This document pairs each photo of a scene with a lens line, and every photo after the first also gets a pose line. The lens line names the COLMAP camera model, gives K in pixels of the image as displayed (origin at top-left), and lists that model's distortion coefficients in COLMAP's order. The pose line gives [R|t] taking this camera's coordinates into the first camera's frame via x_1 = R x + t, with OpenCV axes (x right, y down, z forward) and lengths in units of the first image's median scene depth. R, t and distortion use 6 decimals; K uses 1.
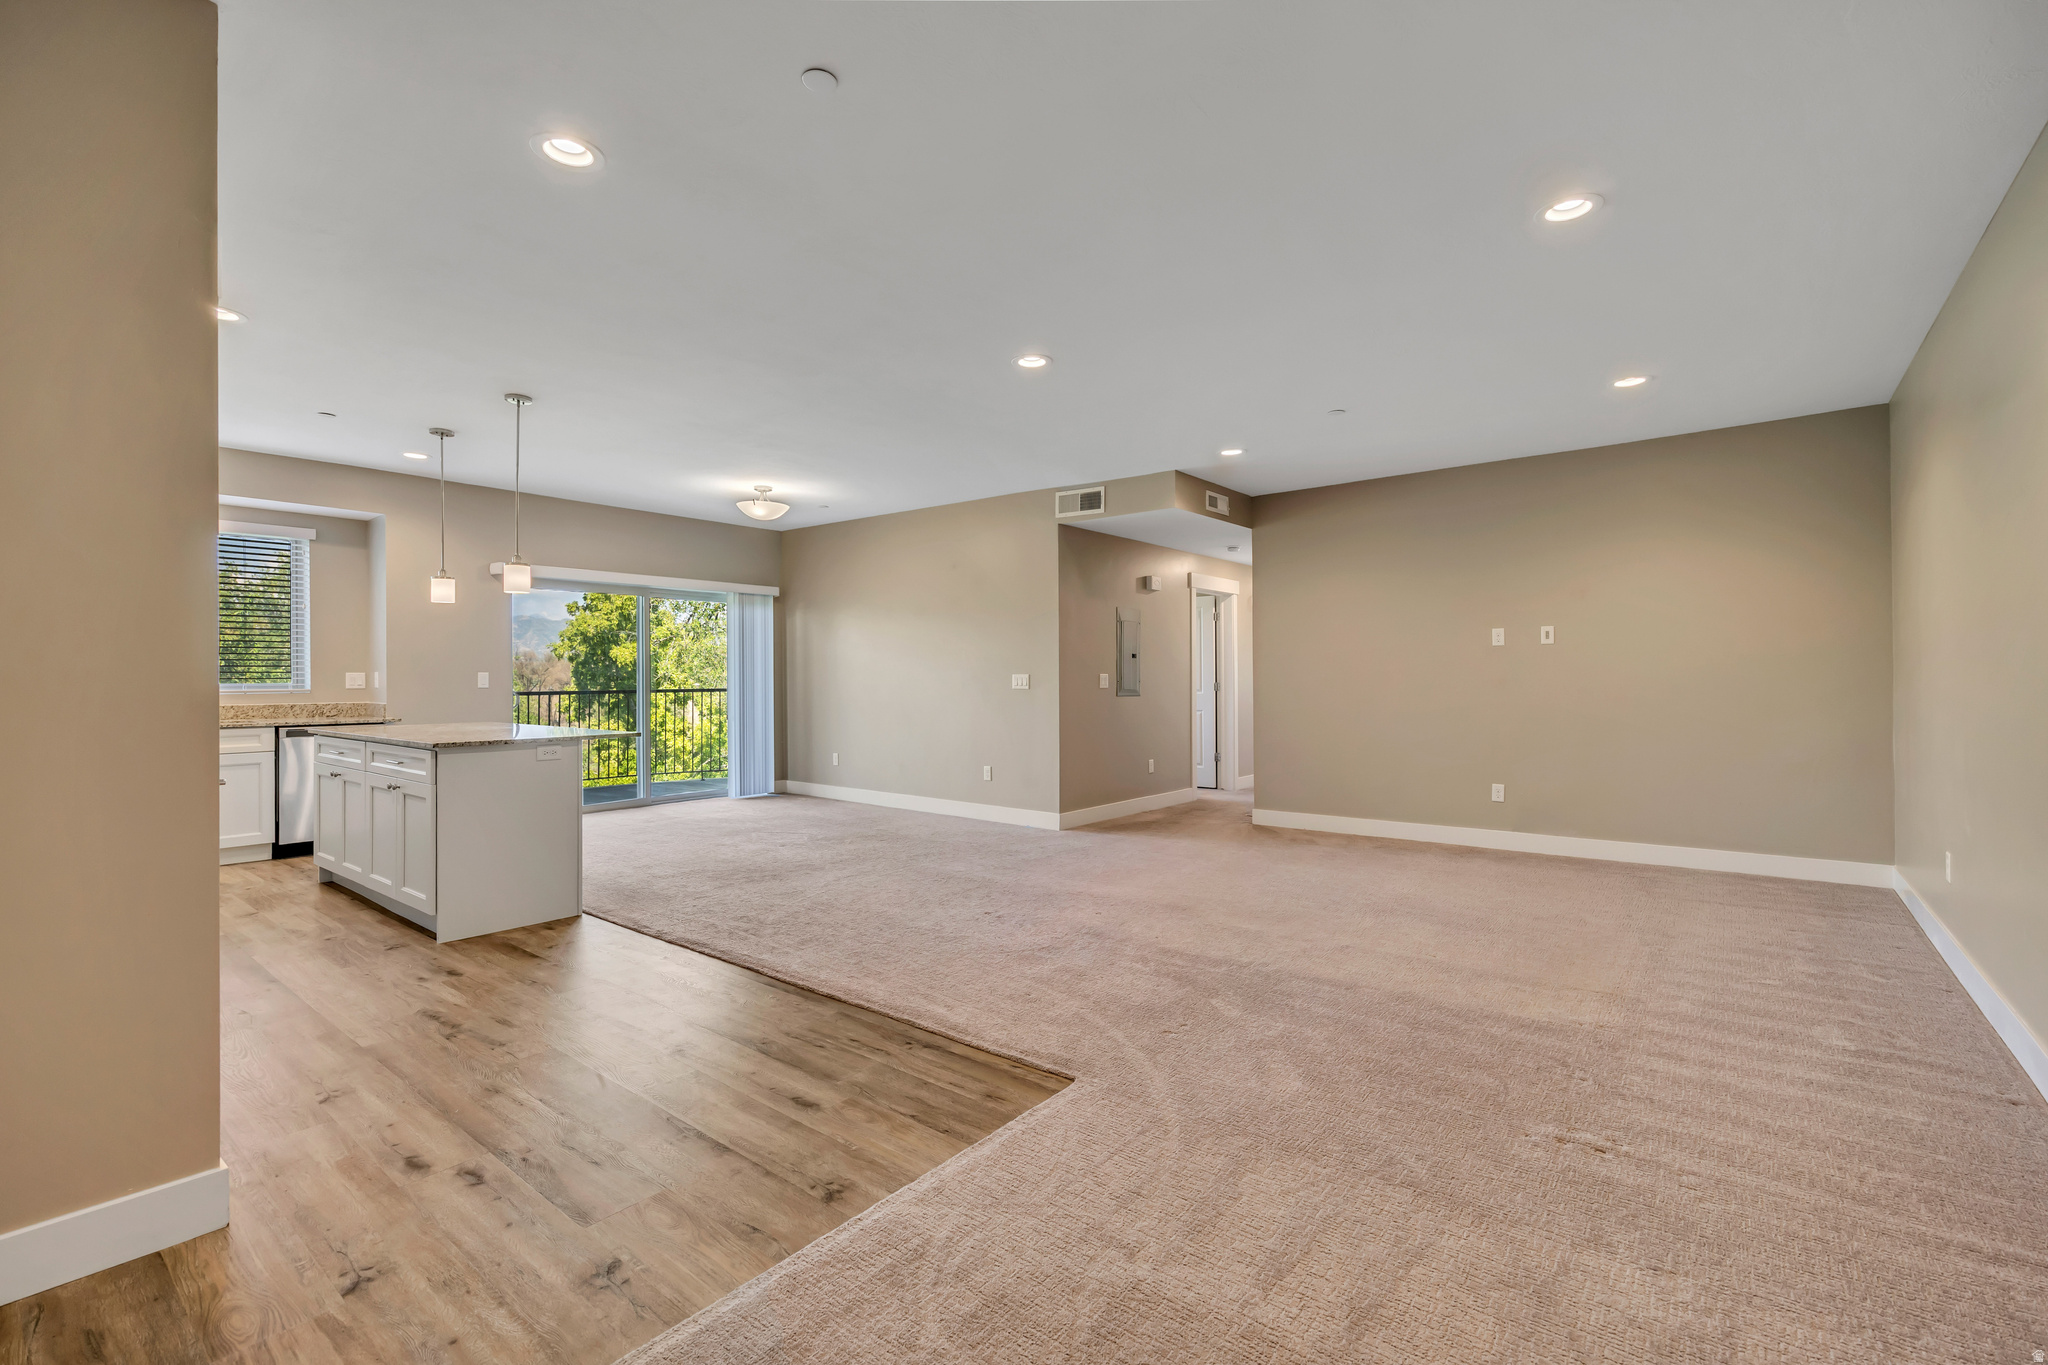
lens RADIAL K [[891.4, 0, 1019.9], [0, 891.4, 674.2], [0, 0, 1]] dist [-0.001978, 0.000874]
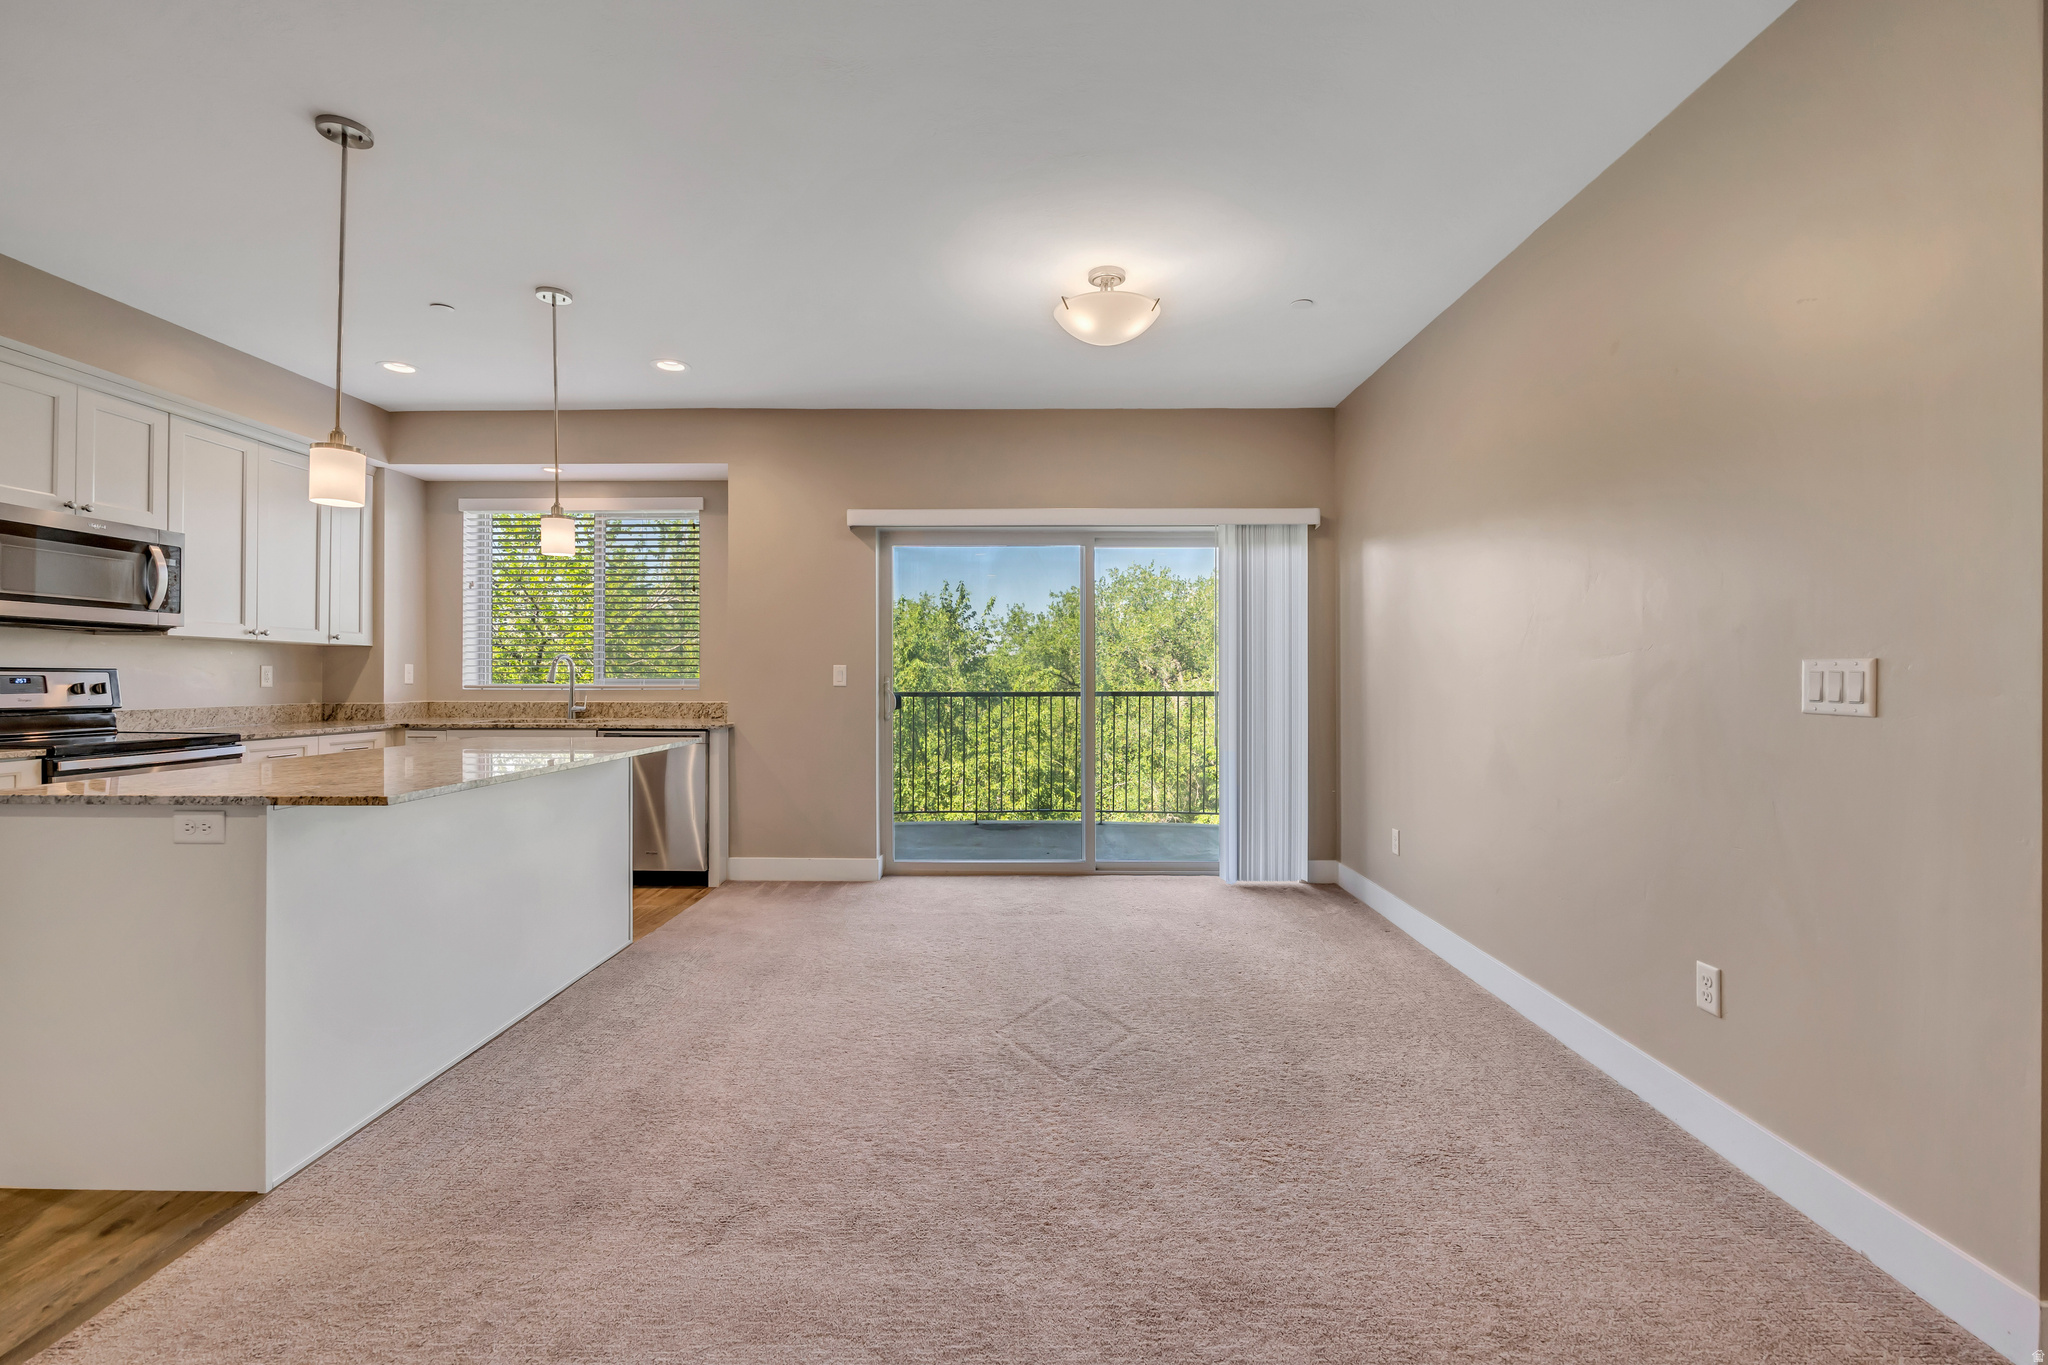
lens RADIAL K [[891.4, 0, 1019.9], [0, 891.4, 674.2], [0, 0, 1]] dist [-0.001978, 0.000874]
pose [[0.615132, 0.000344, -0.788424, 0.071958], [-0.000535, 1.000000, 0.000018, 0.006544], [0.788424, 0.000411, 0.615132, 0.785424]]
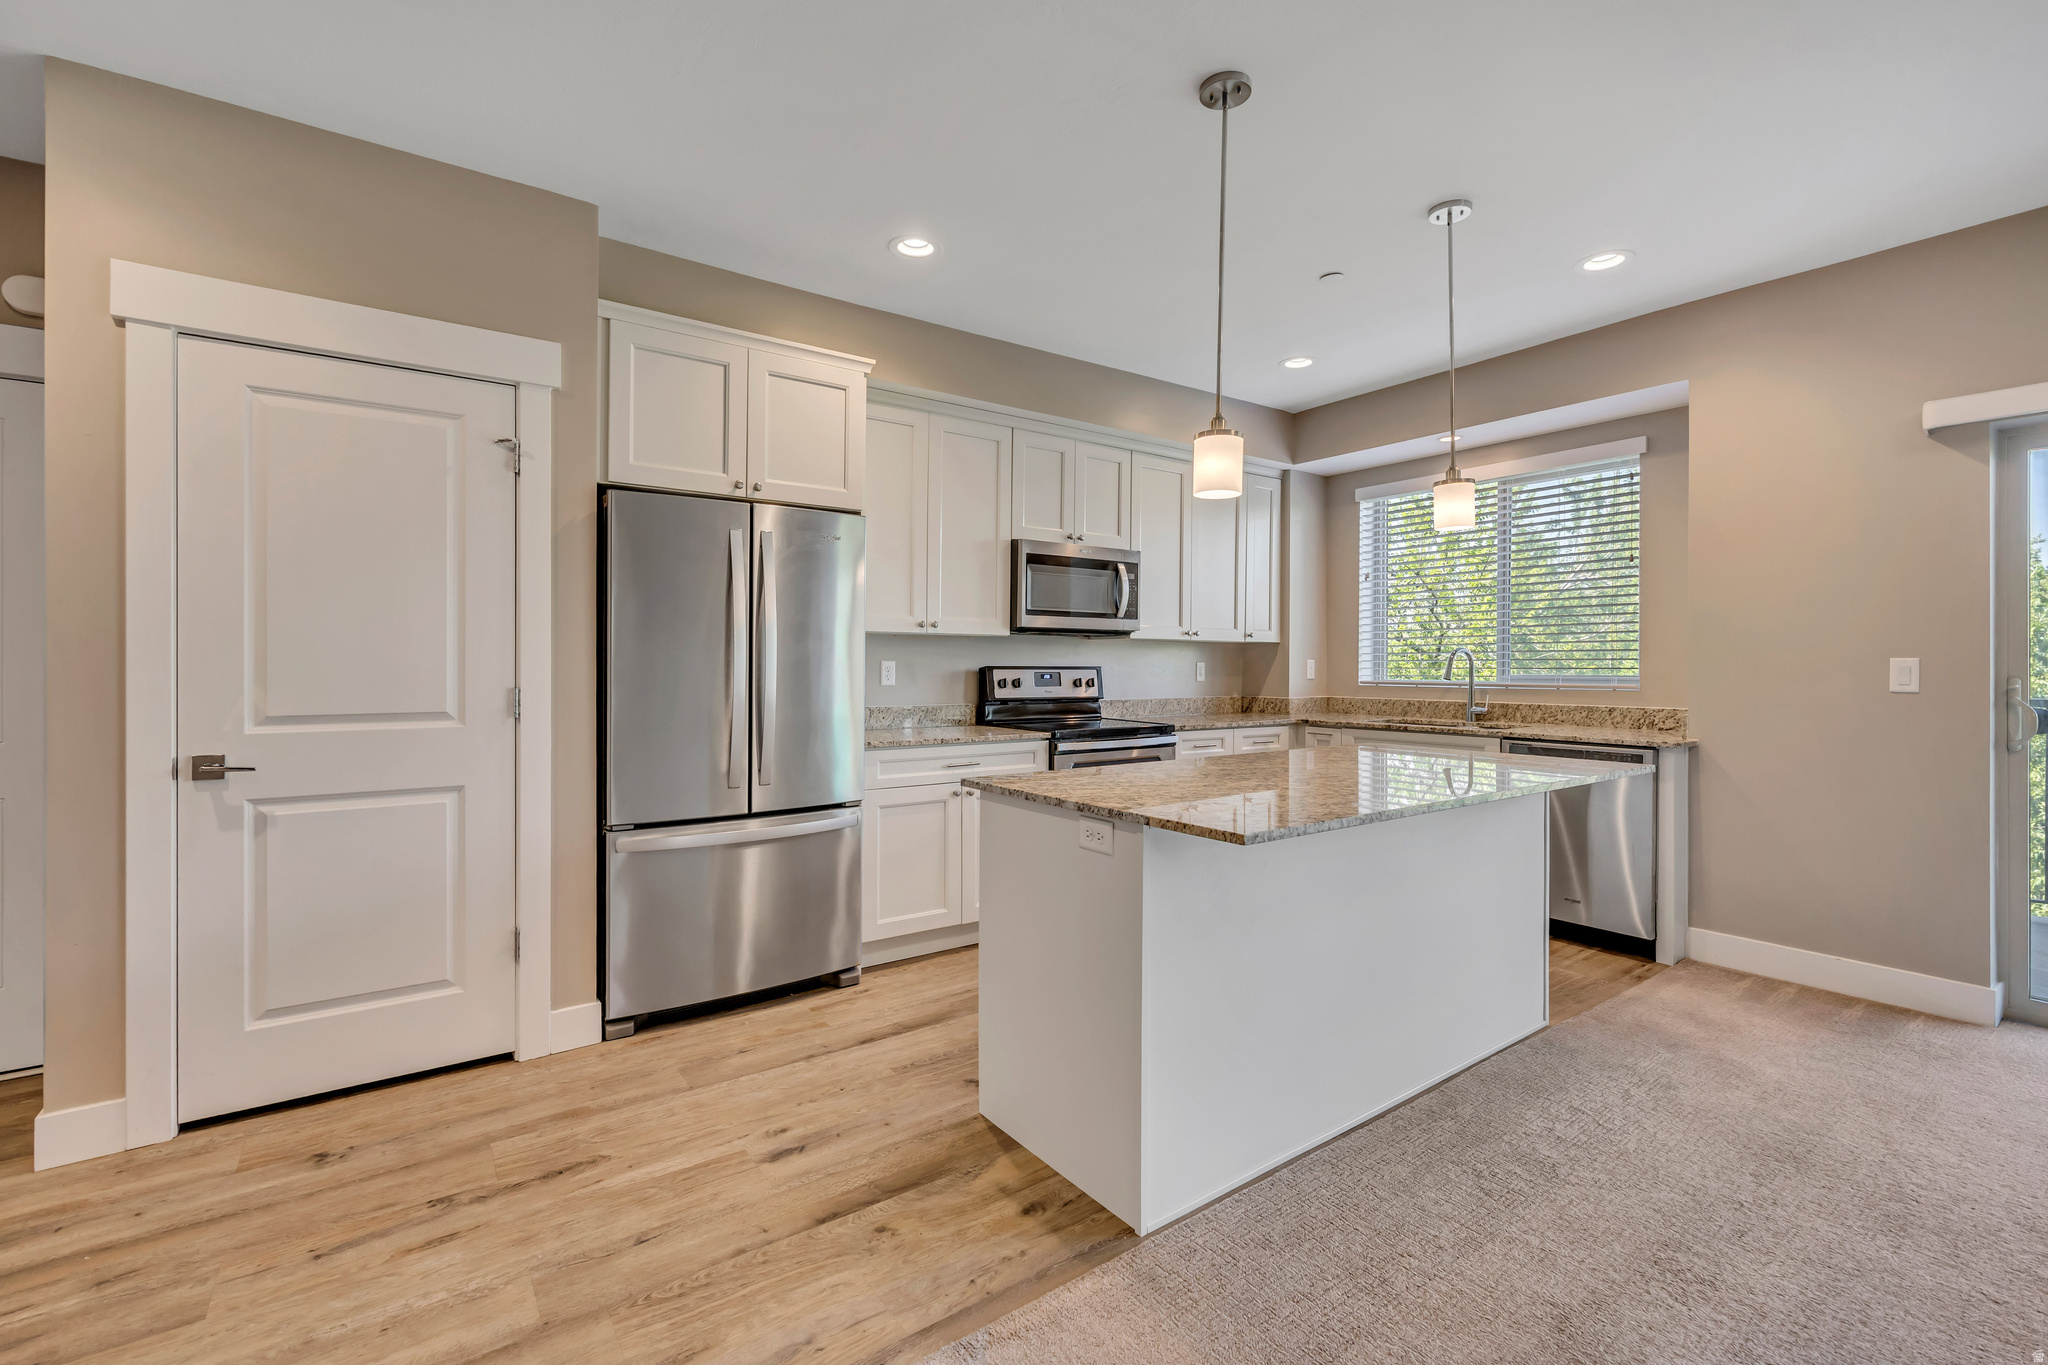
lens RADIAL K [[891.4, 0, 1019.9], [0, 891.4, 674.2], [0, 0, 1]] dist [-0.001978, 0.000874]
pose [[-0.269484, 0.012675, -0.962922, -0.056993], [0.002715, 0.999919, 0.012402, -0.000574], [0.963001, 0.000727, -0.269496, 0.811679]]
